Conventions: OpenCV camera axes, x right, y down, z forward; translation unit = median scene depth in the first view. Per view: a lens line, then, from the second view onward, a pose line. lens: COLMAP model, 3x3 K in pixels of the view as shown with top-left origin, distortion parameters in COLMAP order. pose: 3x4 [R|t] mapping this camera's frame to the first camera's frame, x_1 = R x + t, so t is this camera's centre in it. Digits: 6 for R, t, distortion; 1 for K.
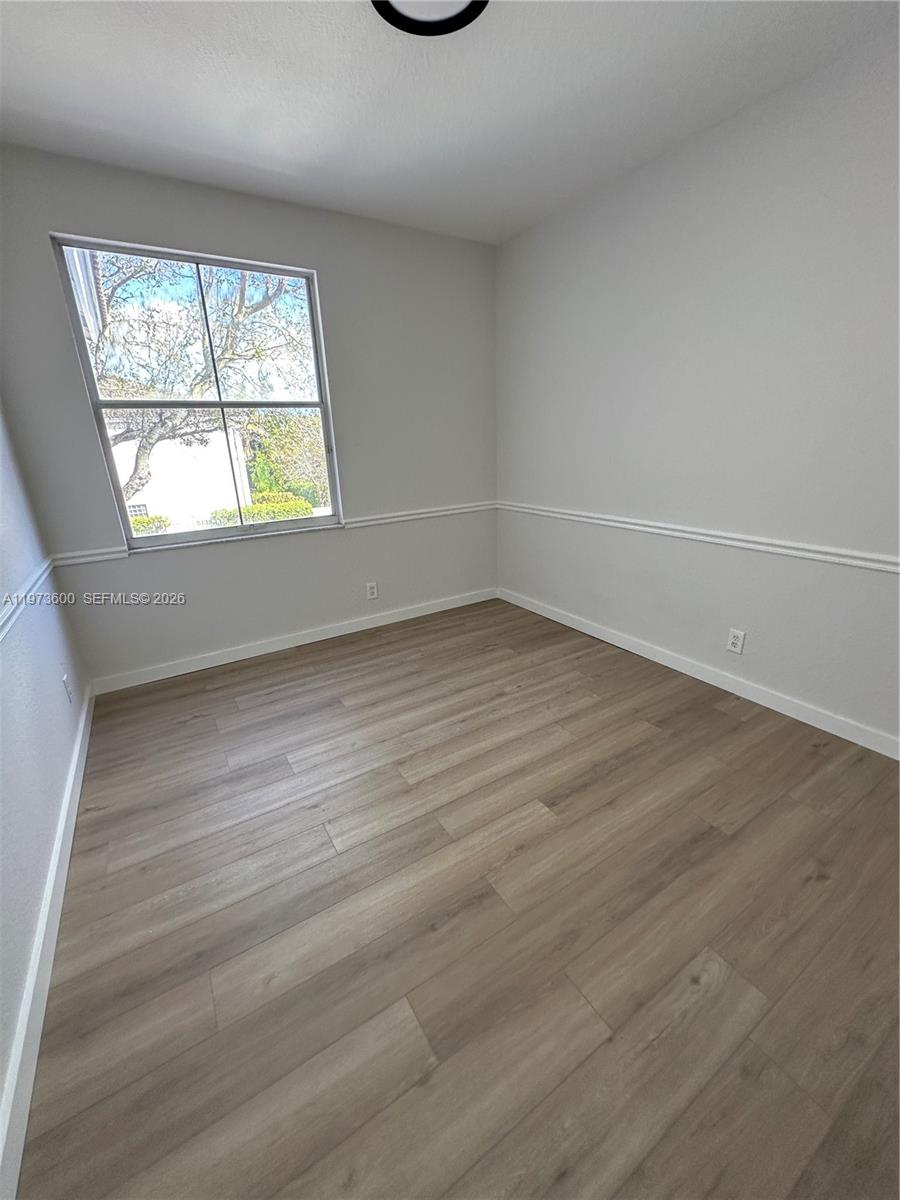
lens RADIAL K [[478.8, 0, 450.0], [0, 478.8, 600.0], [0, 0, 1]] dist [-0.002337, 0.000568]
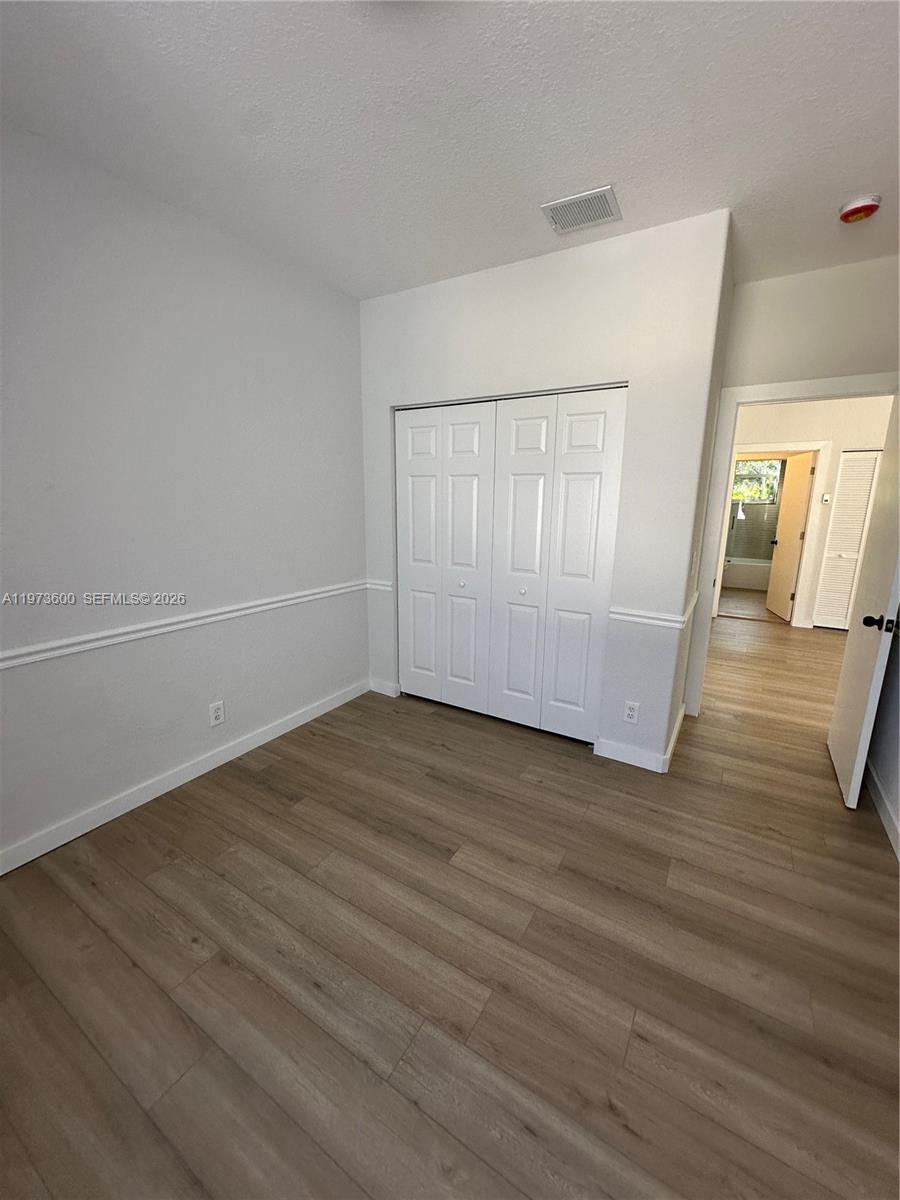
lens RADIAL K [[478.8, 0, 450.0], [0, 478.8, 600.0], [0, 0, 1]] dist [-0.002337, 0.000568]
pose [[-0.445731, -0.158237, 0.881070, -0.527250], [0.291141, 0.905116, 0.309843, -0.337788], [-0.846499, 0.394622, -0.357369, 0.964768]]
